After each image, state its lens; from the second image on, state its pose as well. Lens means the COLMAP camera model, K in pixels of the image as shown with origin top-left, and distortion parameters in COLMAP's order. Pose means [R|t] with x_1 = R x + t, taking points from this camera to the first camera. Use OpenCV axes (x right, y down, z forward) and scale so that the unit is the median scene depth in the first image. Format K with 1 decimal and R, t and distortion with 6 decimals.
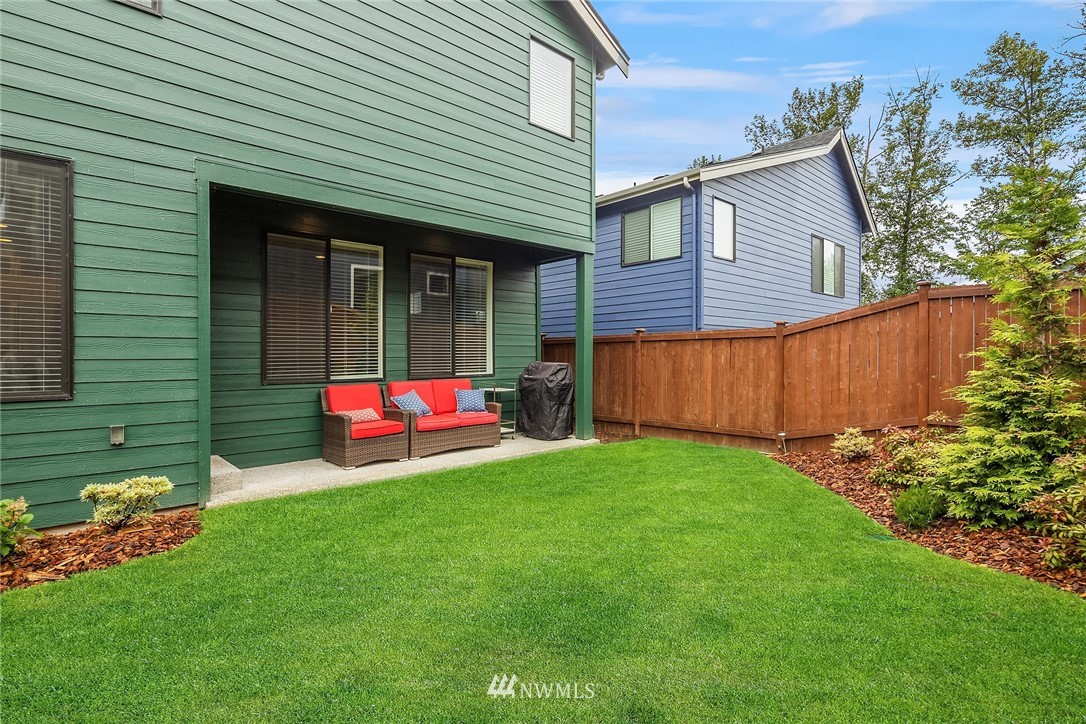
lens RADIAL K [[527.2, 0, 542.9], [0, 527.2, 357.3], [0, 0, 1]] dist [0.010758, -0.004313]
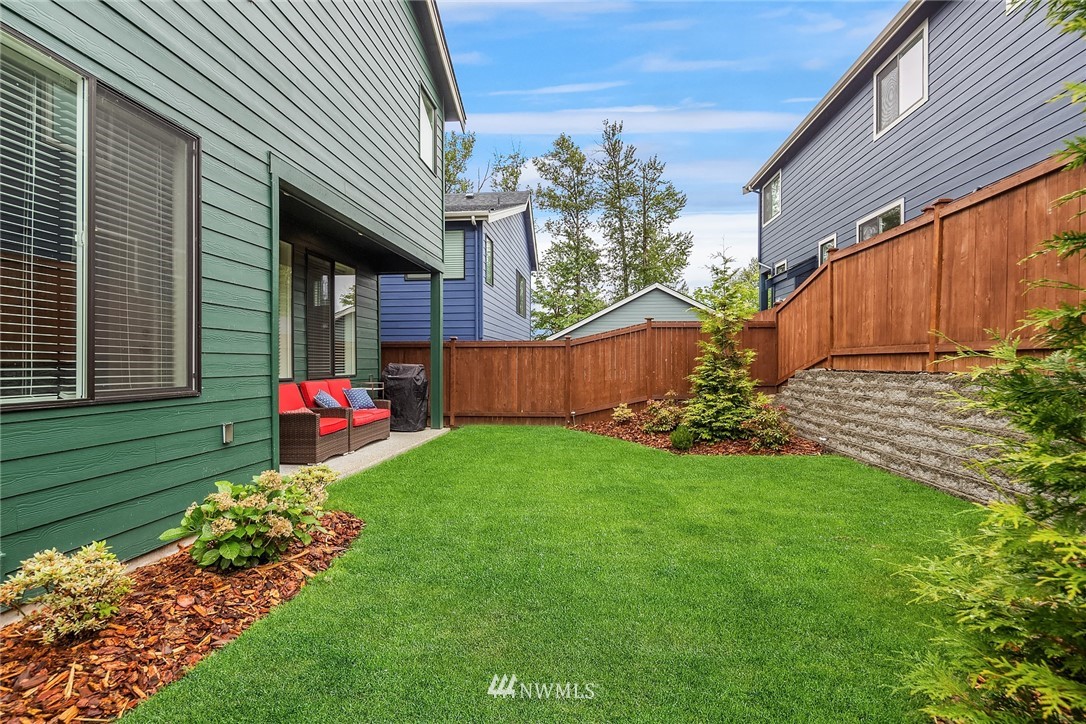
lens RADIAL K [[527.2, 0, 543.2], [0, 527.2, 365.9], [0, 0, 1]] dist [0.010758, -0.004313]
pose [[0.747471, 0.001623, 0.664292, -0.511929], [-0.002016, 0.999998, -0.000175, 0.013015], [-0.664291, -0.001209, 0.747473, -0.042334]]
